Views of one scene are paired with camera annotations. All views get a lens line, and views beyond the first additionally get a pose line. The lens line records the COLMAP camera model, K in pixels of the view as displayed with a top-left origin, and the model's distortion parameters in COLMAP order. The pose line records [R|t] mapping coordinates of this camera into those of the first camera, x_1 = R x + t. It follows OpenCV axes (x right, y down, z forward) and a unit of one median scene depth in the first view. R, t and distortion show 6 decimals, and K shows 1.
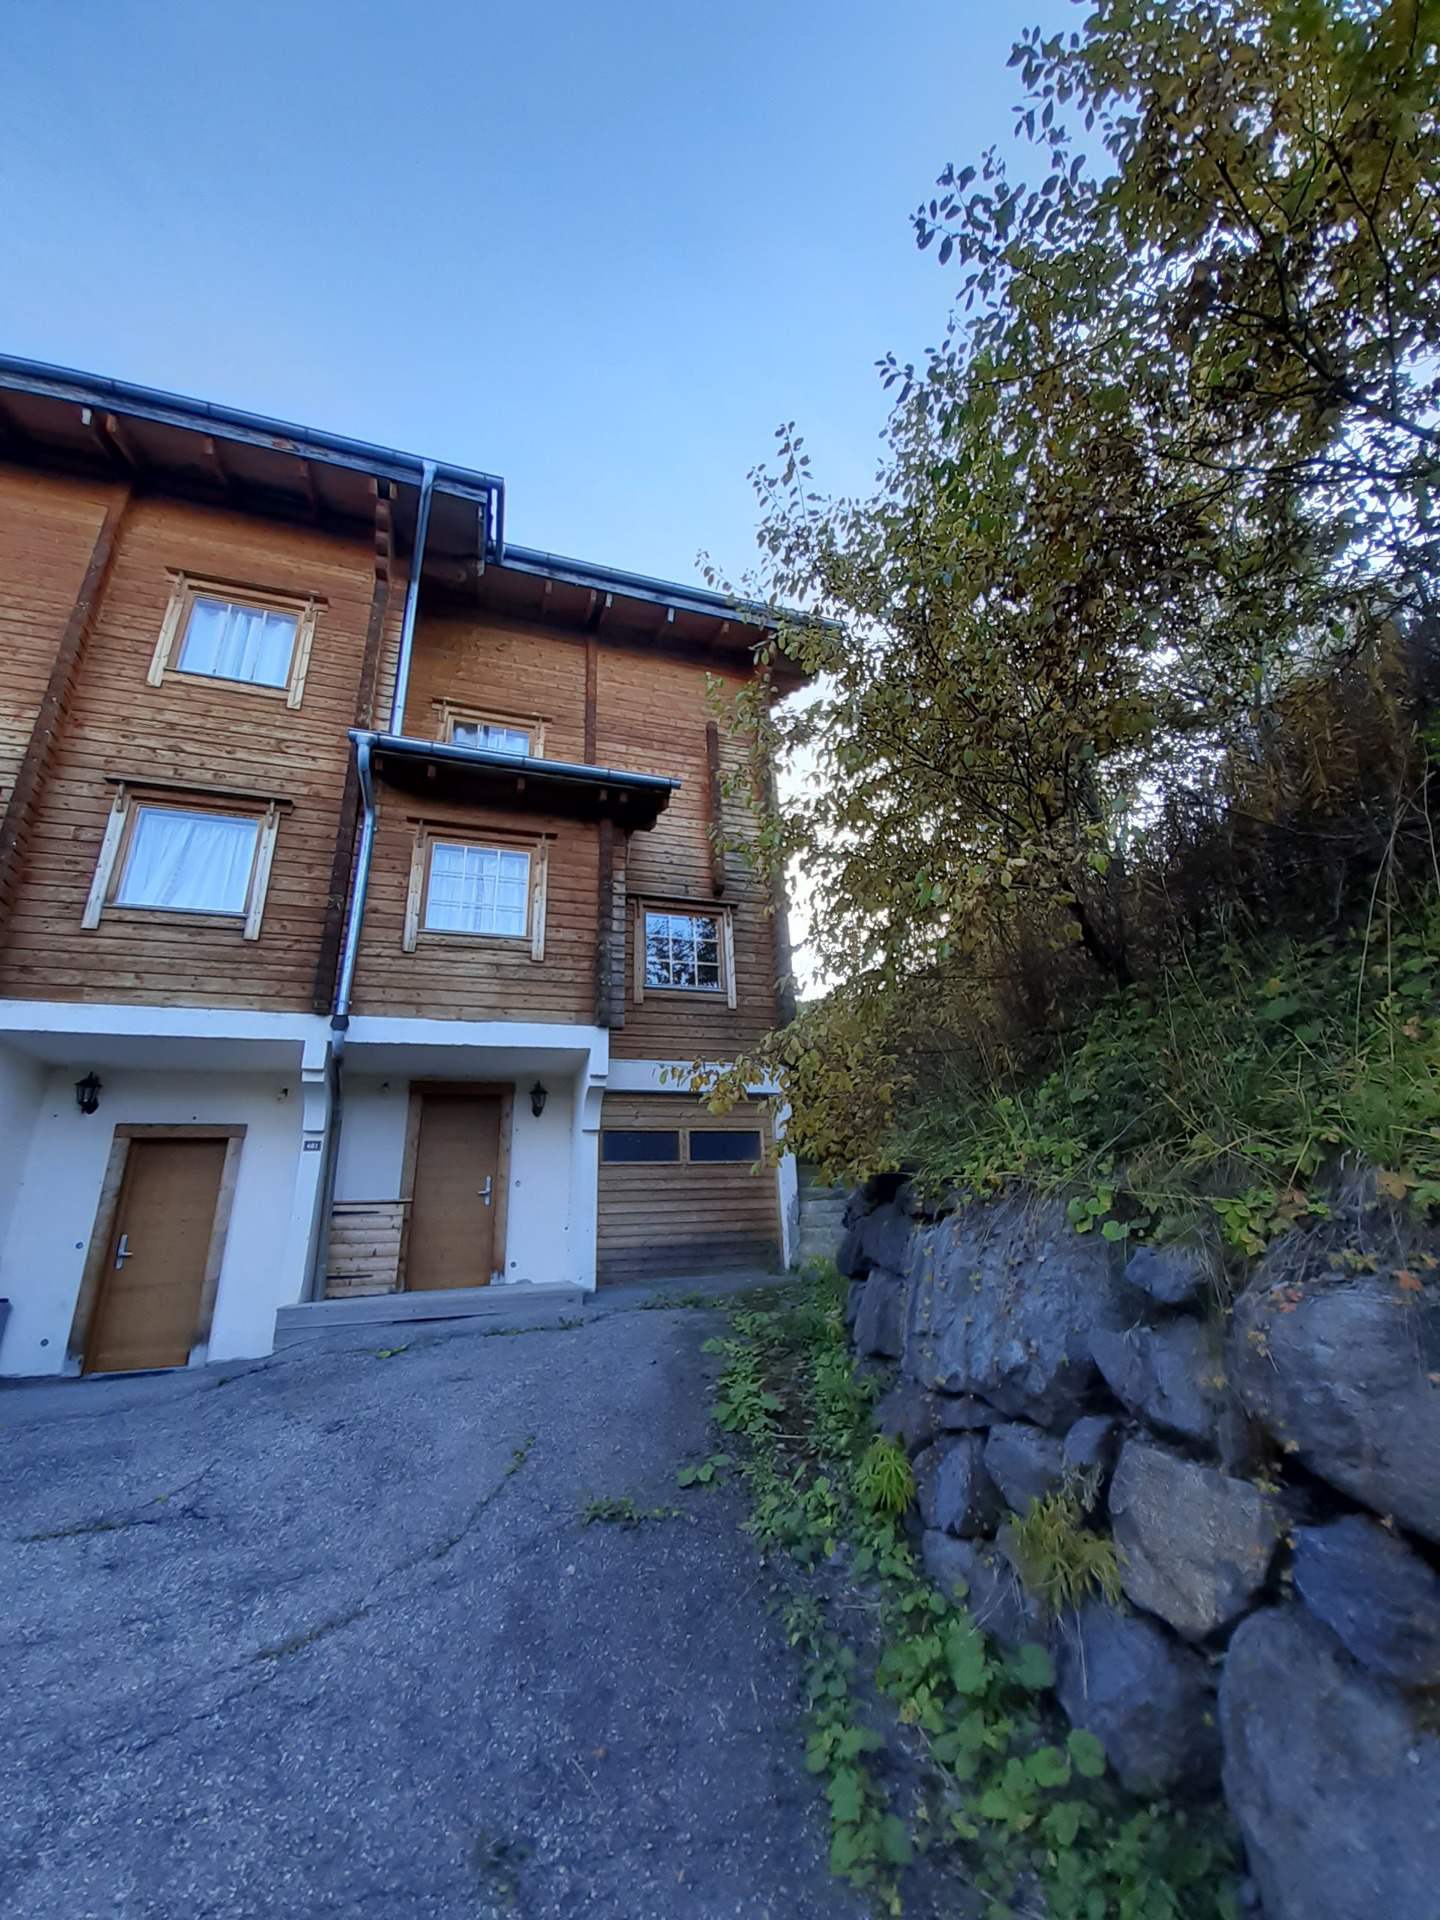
lens RADIAL K [[757.0, 0, 735.5], [0, 757.0, 961.5], [0, 0, 1]] dist [0.001021, -0.000067]
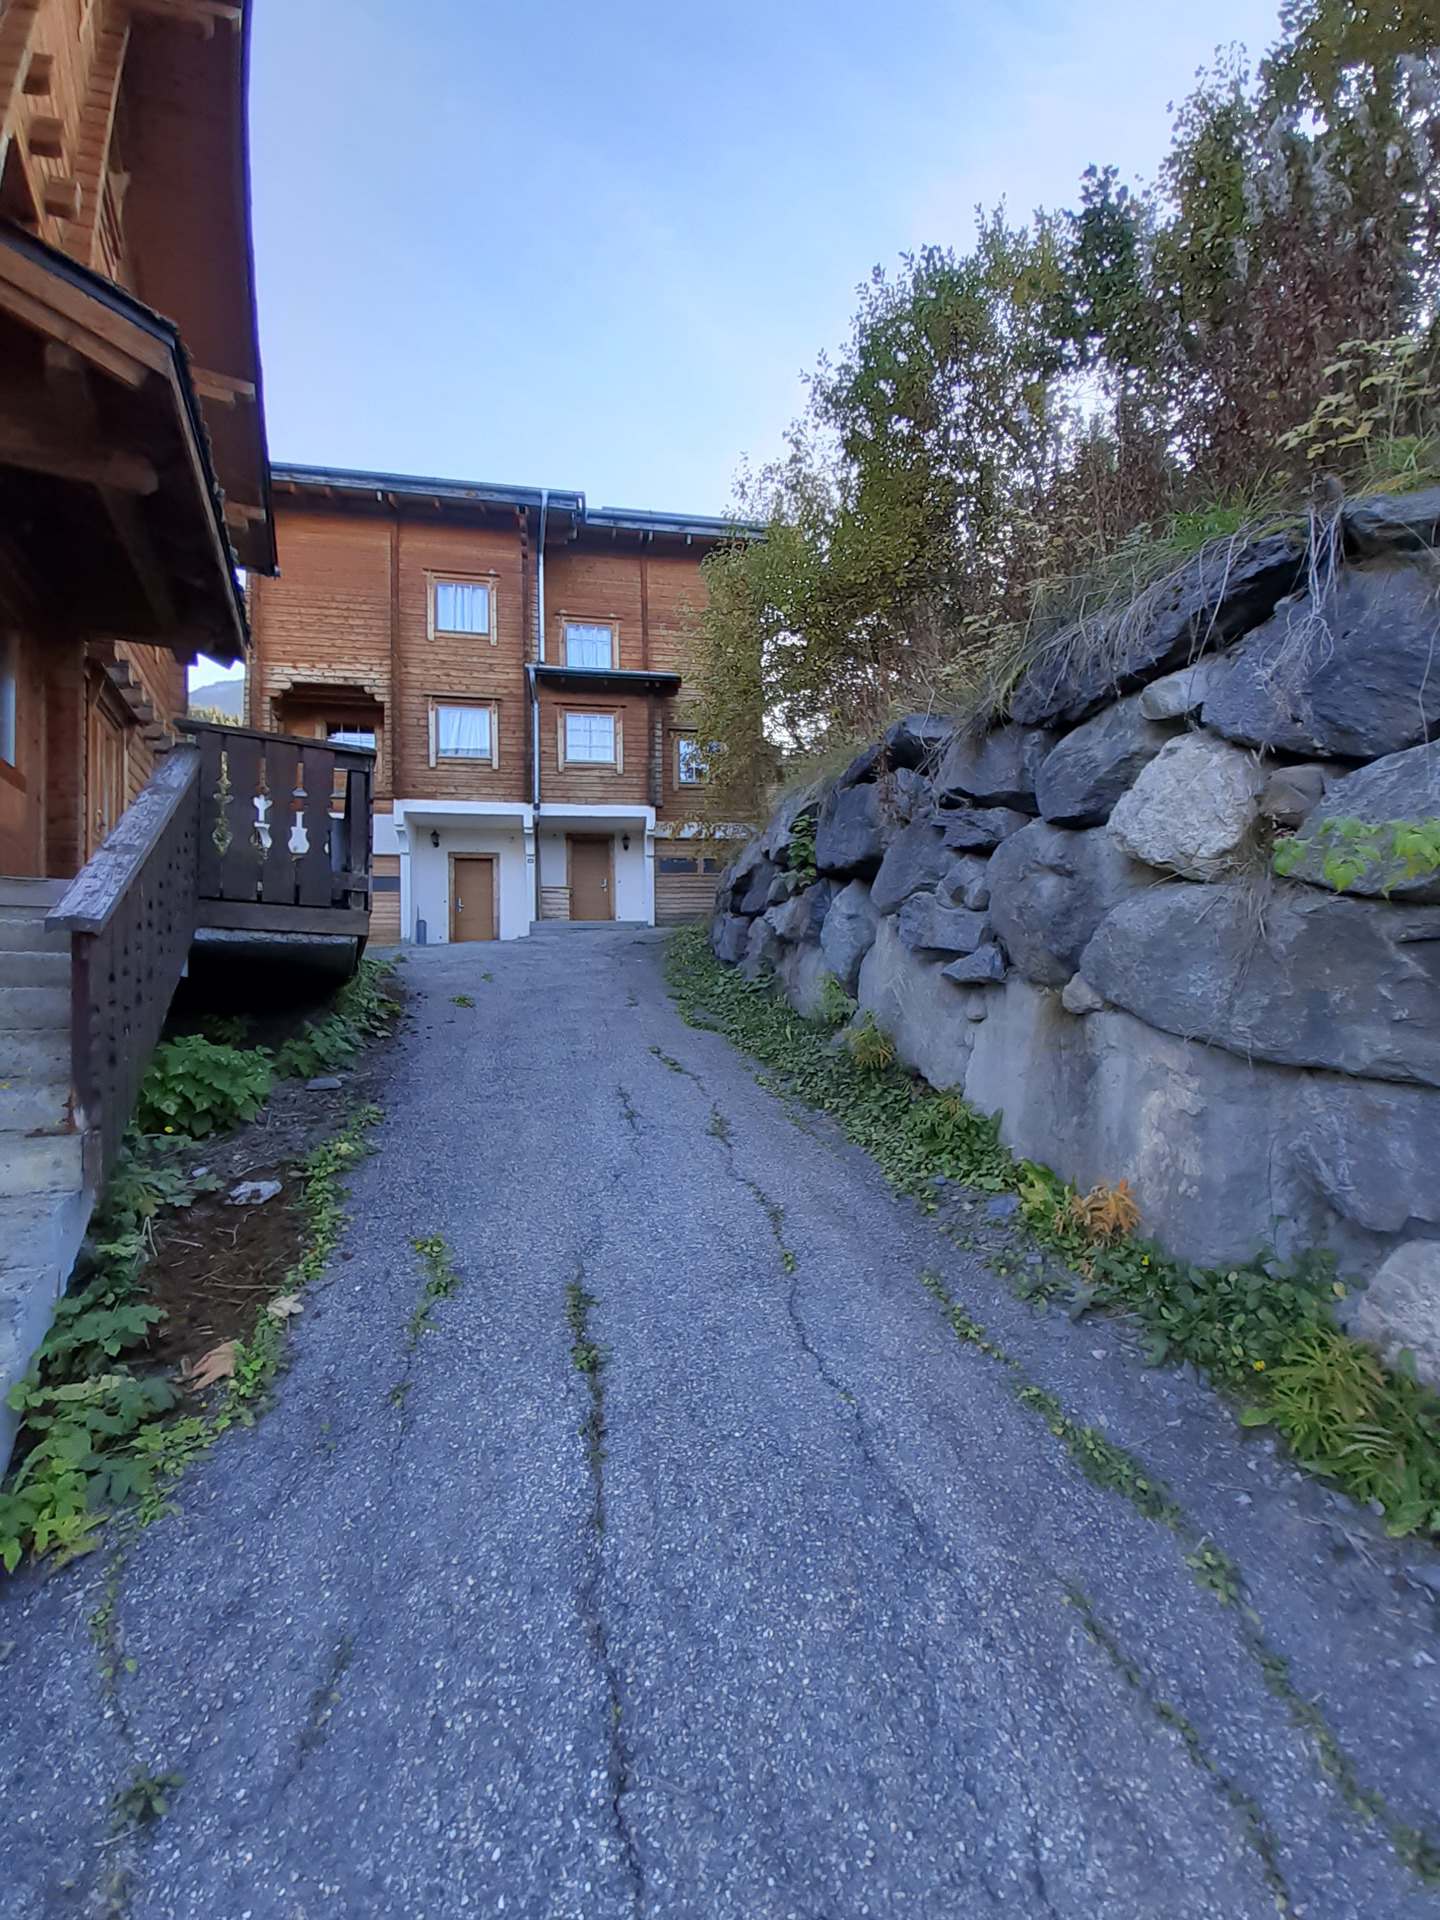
lens RADIAL K [[757.0, 0, 713.4], [0, 757.0, 974.2], [0, 0, 1]] dist [0.001021, -0.000067]
pose [[0.984645, 0.028059, -0.172297, 0.365734], [0.029449, 0.946153, 0.322378, -0.144515], [0.172065, -0.322502, 0.930799, -1.069646]]
